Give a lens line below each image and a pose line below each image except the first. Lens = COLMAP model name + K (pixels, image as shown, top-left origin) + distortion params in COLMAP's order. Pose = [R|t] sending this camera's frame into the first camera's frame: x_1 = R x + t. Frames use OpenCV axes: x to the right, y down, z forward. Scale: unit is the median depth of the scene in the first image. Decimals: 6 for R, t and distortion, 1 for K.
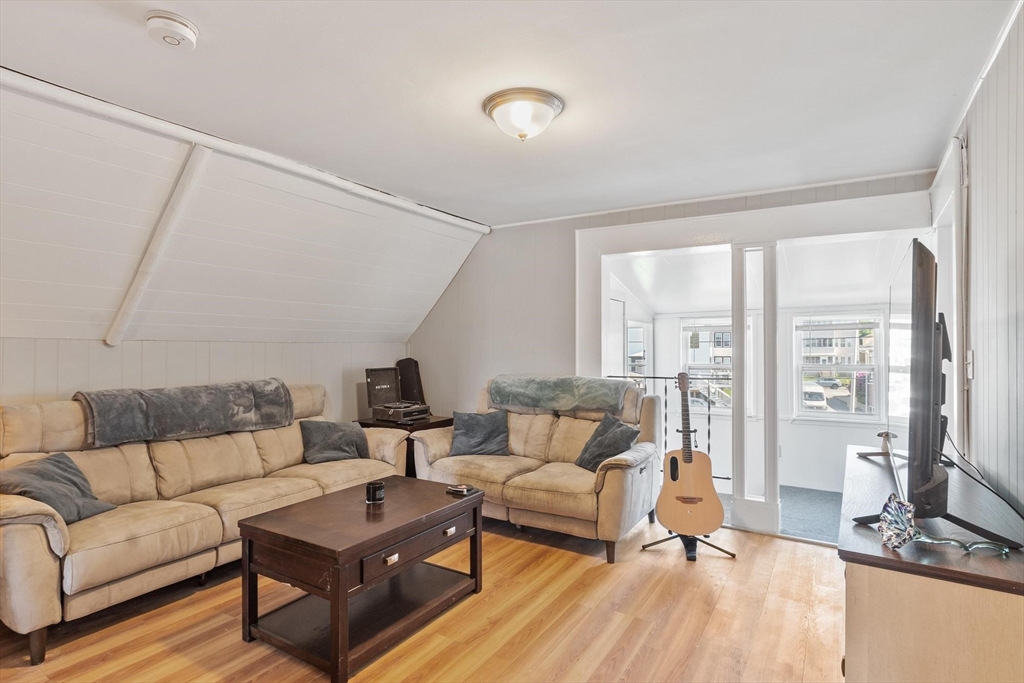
lens RADIAL K [[526.8, 0, 510.3], [0, 526.8, 339.8], [0, 0, 1]] dist [0.003419, -0.001083]
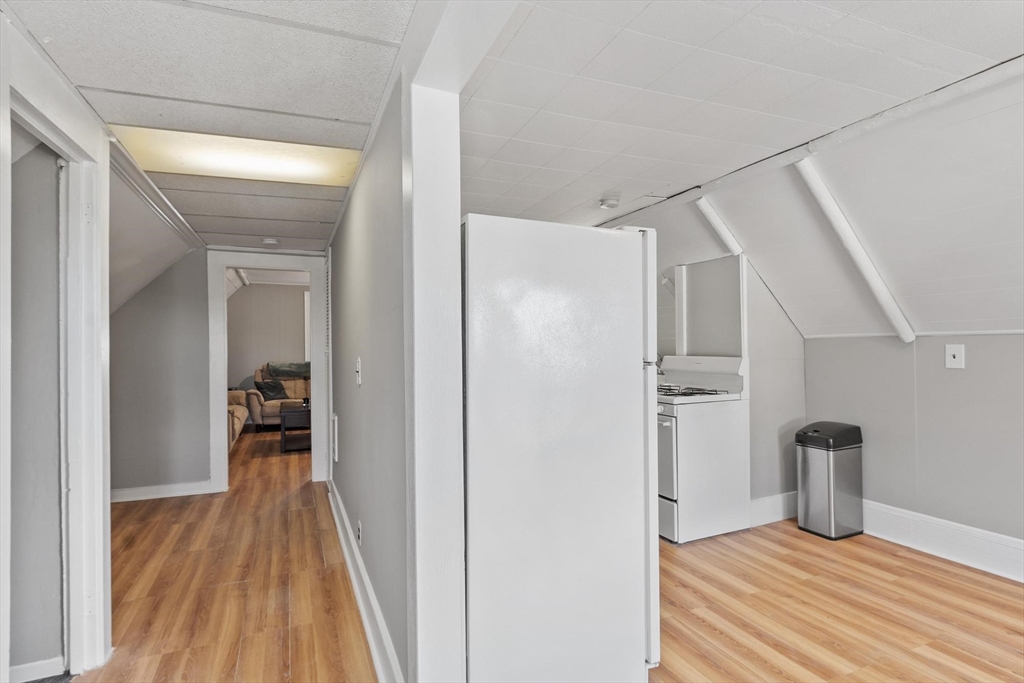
lens RADIAL K [[526.8, 0, 508.9], [0, 526.8, 342.0], [0, 0, 1]] dist [0.003419, -0.001083]
pose [[0.562031, 0.004184, 0.827106, -1.169417], [0.001558, 0.999980, -0.006117, 0.004731], [-0.827115, 0.004726, 0.562013, -0.851675]]
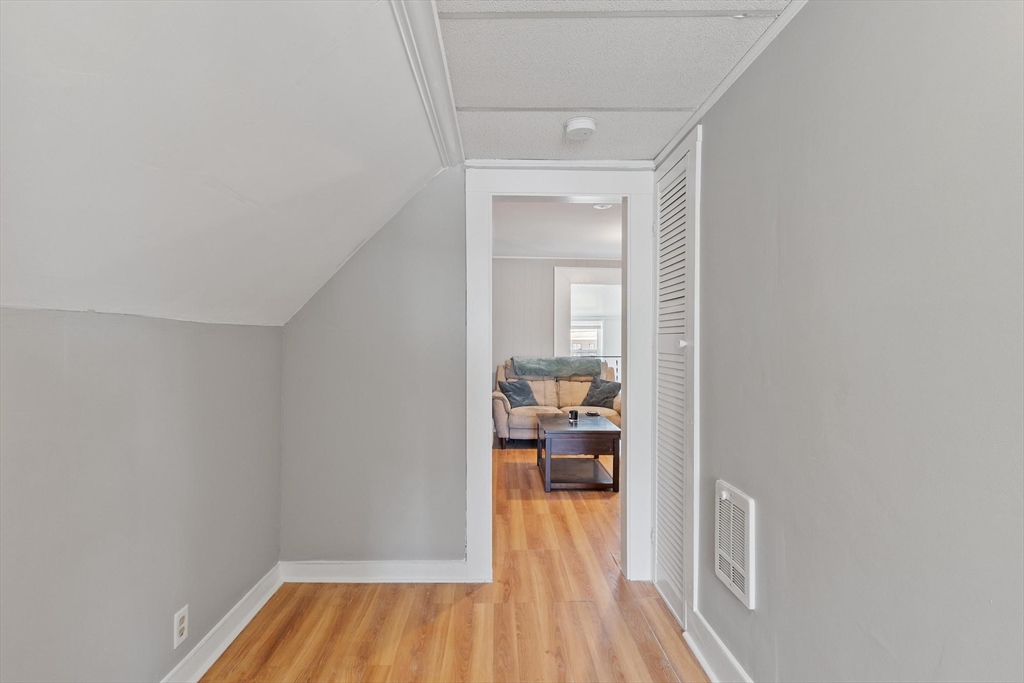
lens RADIAL K [[526.8, 0, 508.2], [0, 526.8, 336.8], [0, 0, 1]] dist [0.003419, -0.001083]
pose [[0.825398, 0.010420, 0.564455, -0.926184], [-0.010695, 0.999939, -0.002819, 0.012759], [-0.564450, -0.003710, 0.825459, -0.260239]]
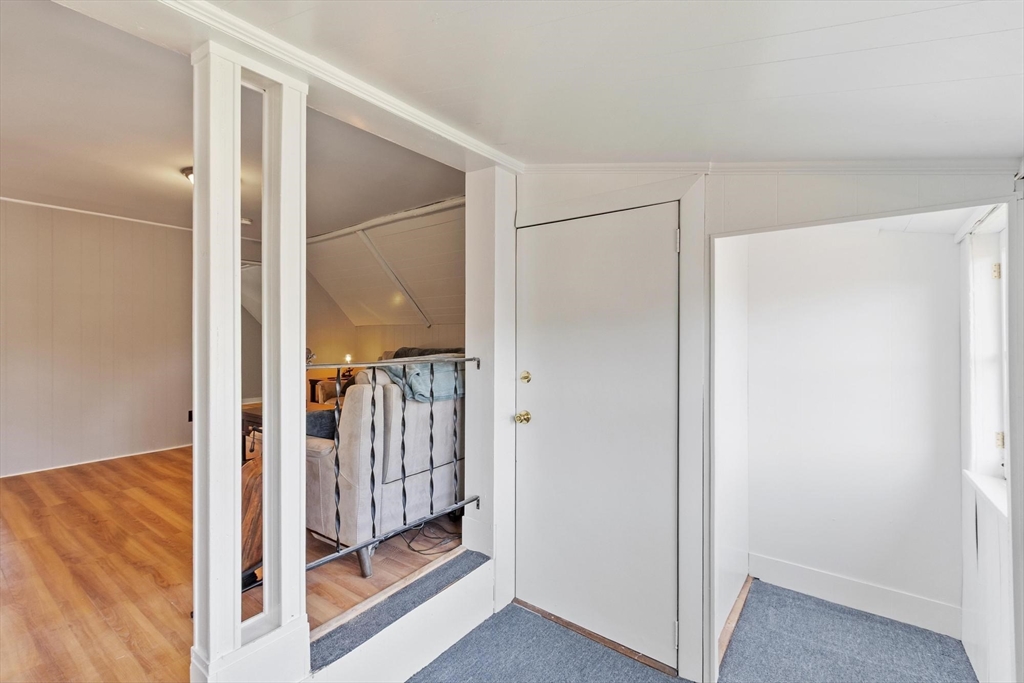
lens RADIAL K [[449.1, 0, 514.3], [0, 449.1, 339.3], [0, 0, 1]] dist [0.000595, 0.000088]
pose [[-0.077781, 0.006343, -0.996950, 2.734662], [0.024651, 0.999686, 0.004438, 0.170942], [0.996666, -0.024230, -0.077913, 4.138676]]
